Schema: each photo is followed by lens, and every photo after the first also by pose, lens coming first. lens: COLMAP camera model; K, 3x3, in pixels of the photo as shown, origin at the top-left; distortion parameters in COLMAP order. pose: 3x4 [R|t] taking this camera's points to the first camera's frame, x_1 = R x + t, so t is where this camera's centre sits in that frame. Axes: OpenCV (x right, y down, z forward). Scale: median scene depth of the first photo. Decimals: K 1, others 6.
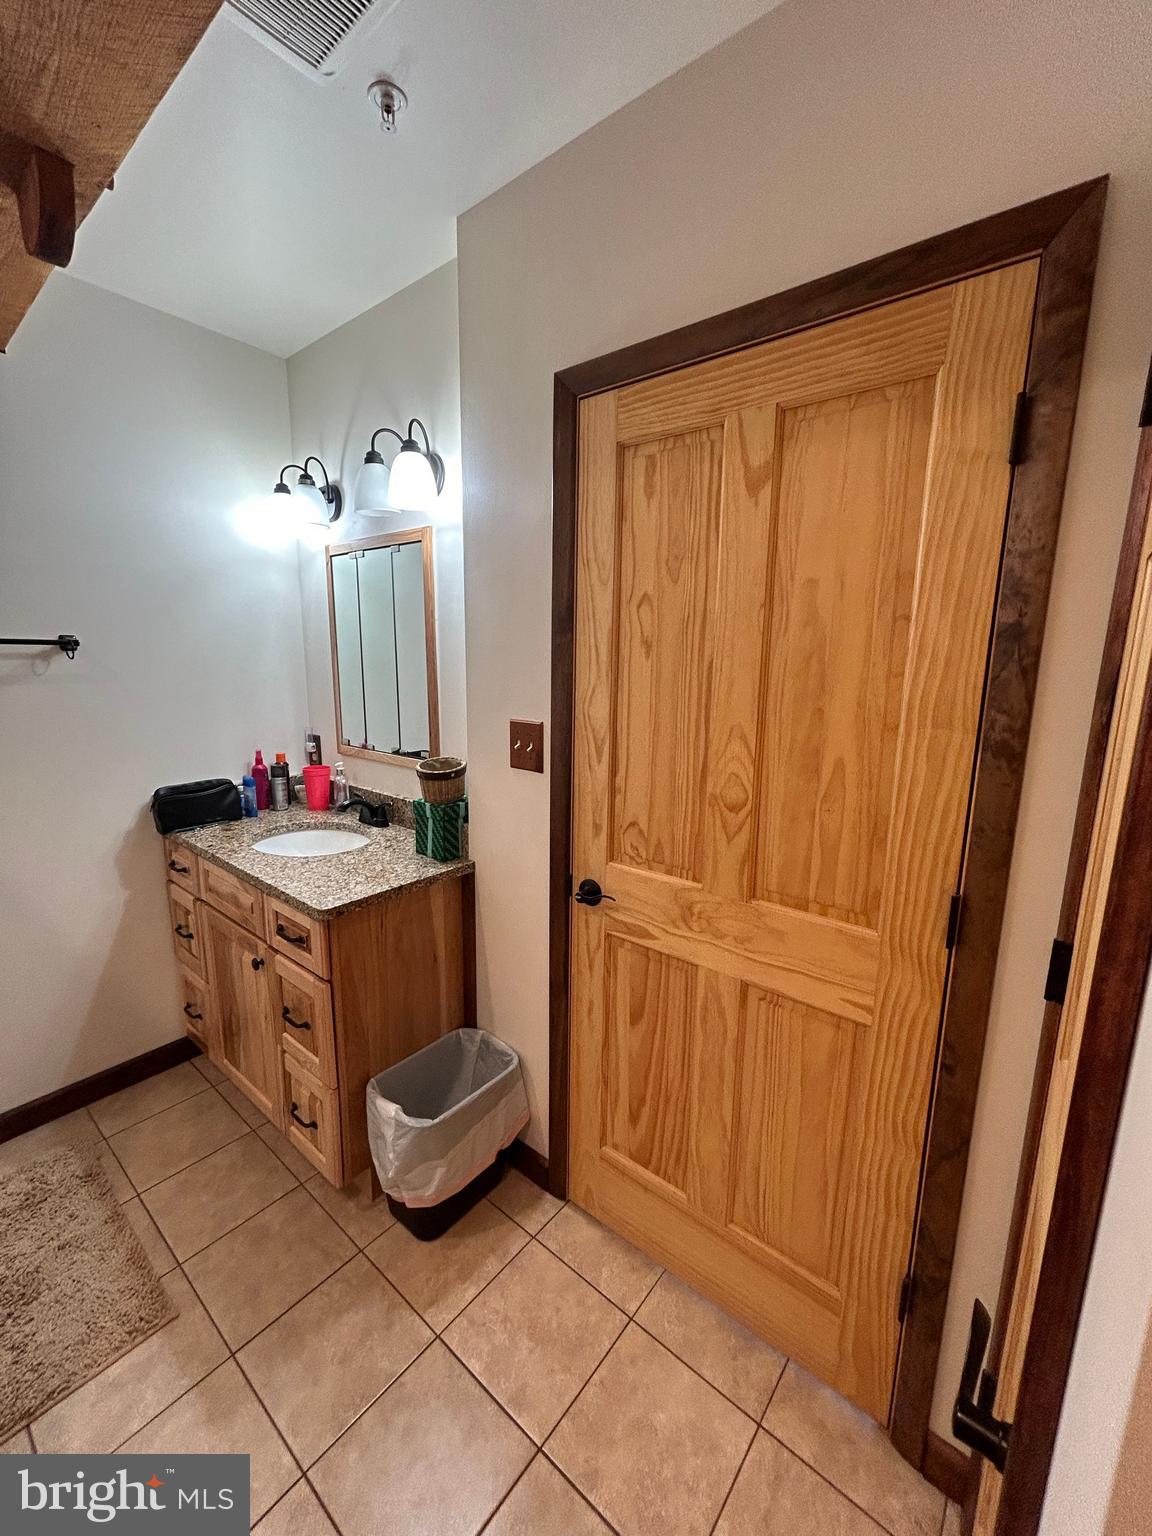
lens RADIAL K [[618.9, 0, 583.2], [0, 618.9, 770.3], [0, 0, 1]] dist [-0.000564, 0.001152]
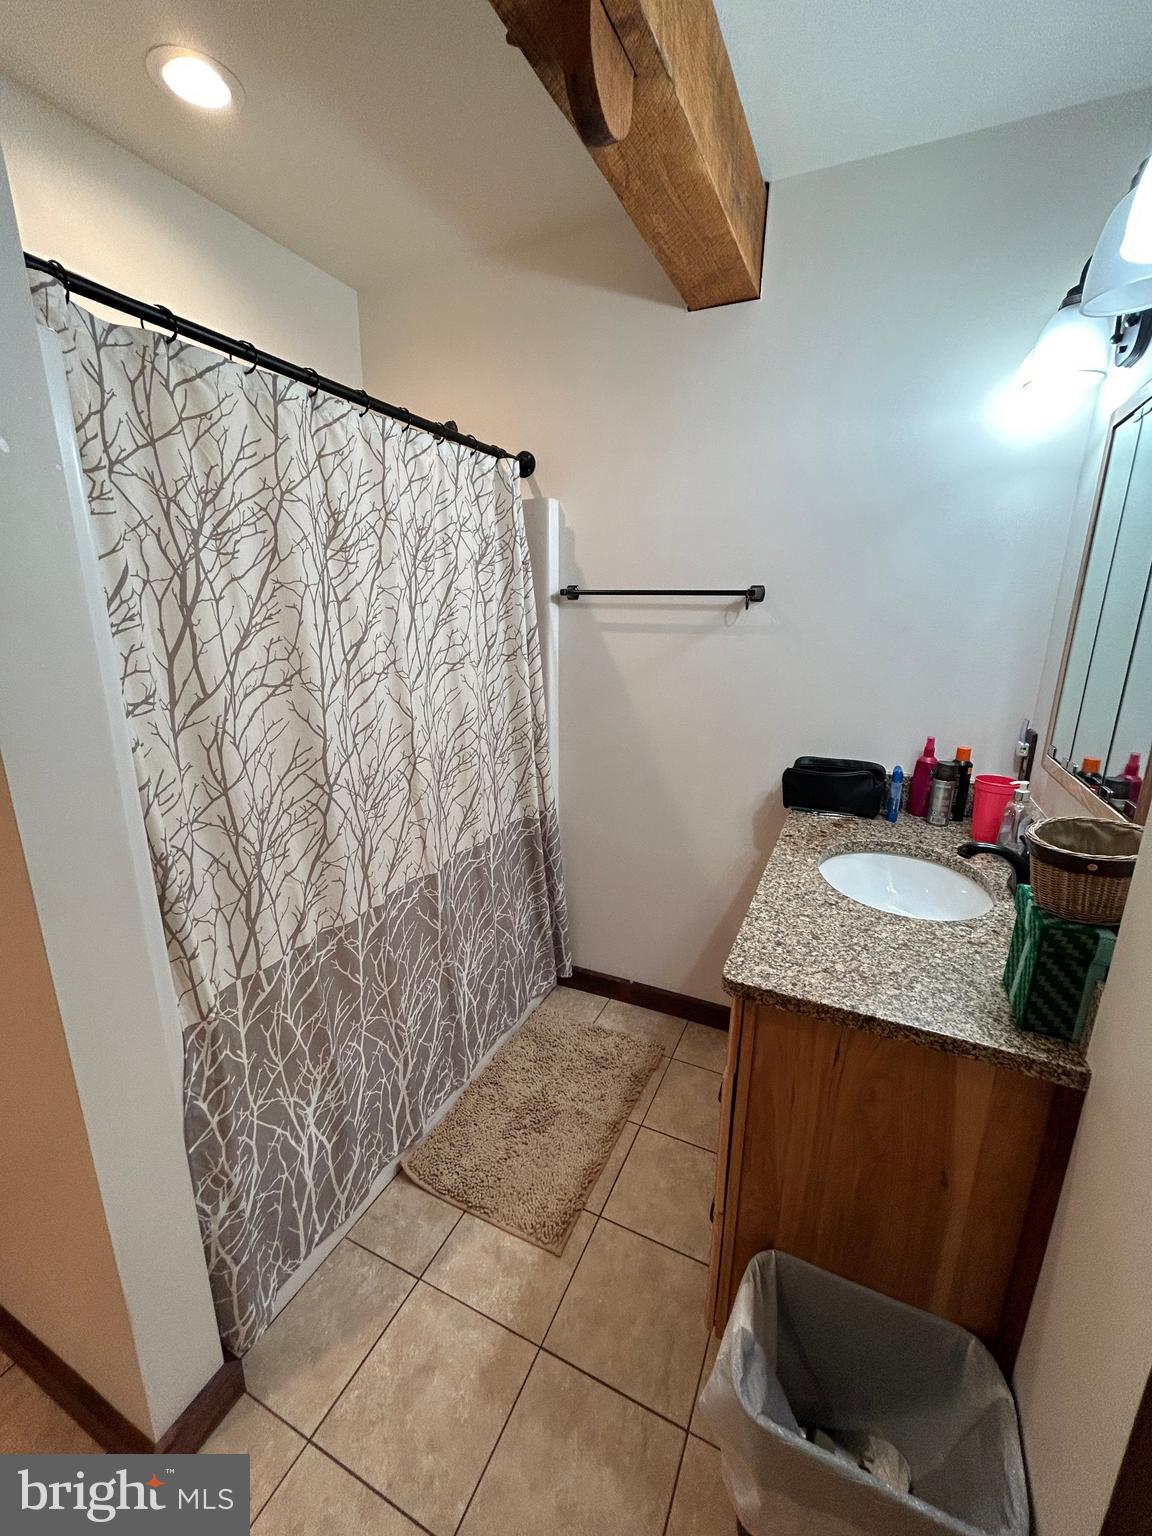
lens RADIAL K [[618.9, 0, 583.2], [0, 618.9, 770.3], [0, 0, 1]] dist [-0.000564, 0.001152]
pose [[0.235269, 0.234973, -0.943099, 0.100599], [-0.187394, 0.963096, 0.193207, -0.074151], [0.953694, 0.131276, 0.270620, 0.514896]]
